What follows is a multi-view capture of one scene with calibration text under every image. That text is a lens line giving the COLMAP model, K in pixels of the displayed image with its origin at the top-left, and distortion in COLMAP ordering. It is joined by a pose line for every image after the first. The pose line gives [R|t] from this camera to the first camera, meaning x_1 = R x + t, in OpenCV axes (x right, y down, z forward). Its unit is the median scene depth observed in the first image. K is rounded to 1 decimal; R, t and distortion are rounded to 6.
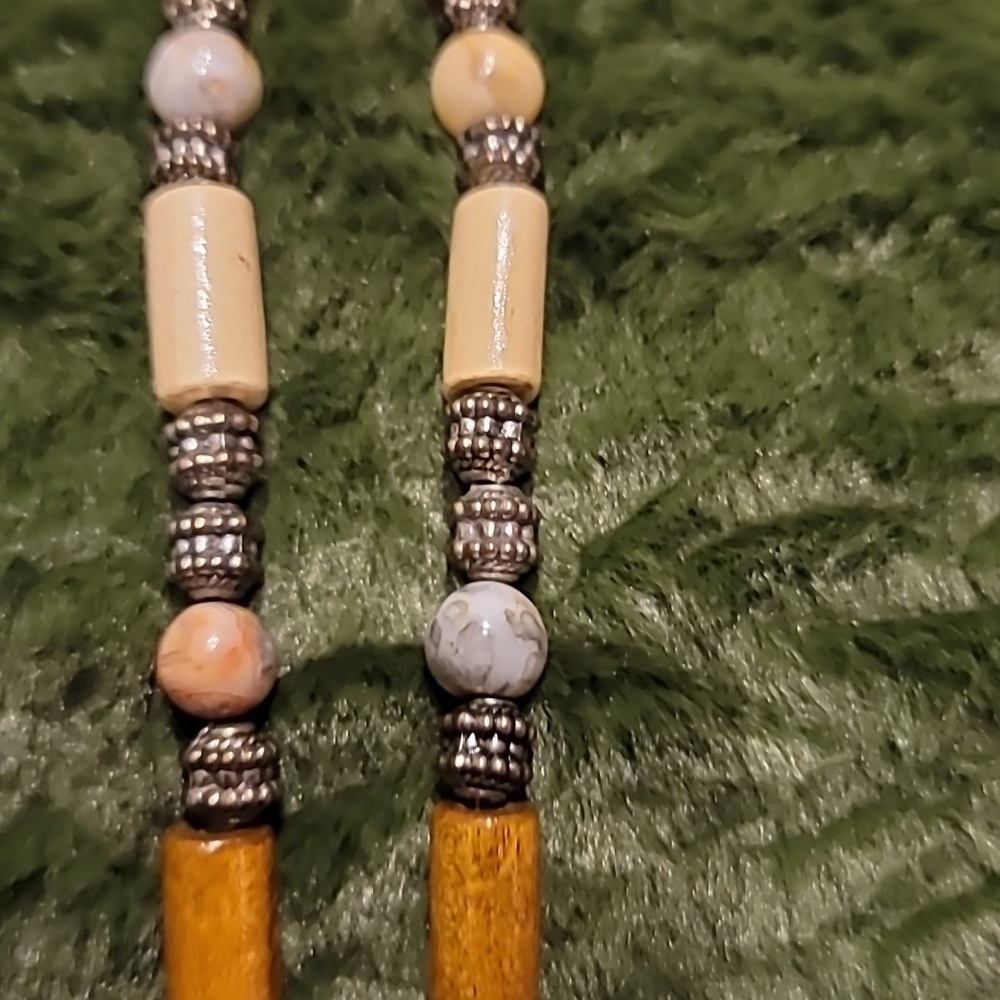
lens RADIAL K [[1511.1, 0, 500.0], [0, 1511.1, 500.0], [0, 0, 1]] dist [0.021347, -0.522154]
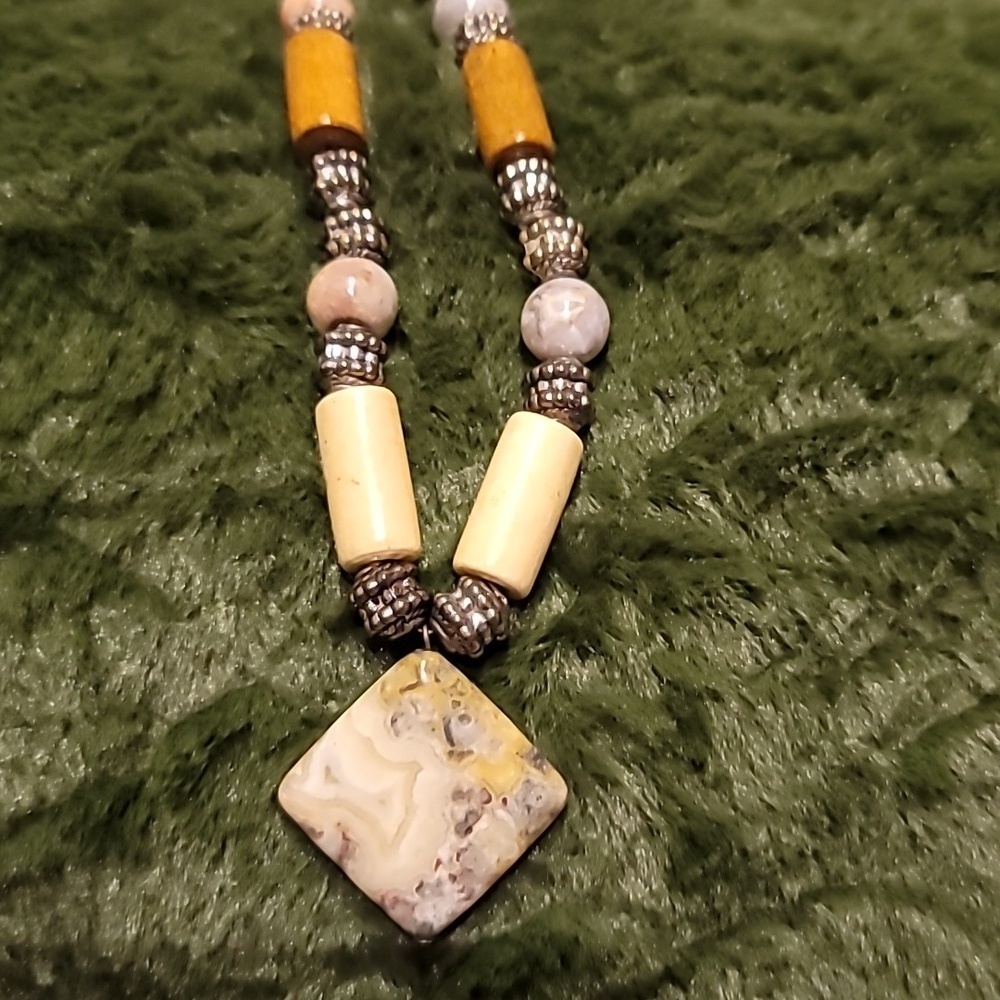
lens RADIAL K [[1511.1, 0, 500.0], [0, 1511.1, 500.0], [0, 0, 1]] dist [0.021347, -0.522154]
pose [[0.998691, -0.049647, 0.012300, -0.091055], [0.050668, 0.993160, -0.105193, 0.191802], [-0.006994, 0.105679, 0.994376, -0.290742]]
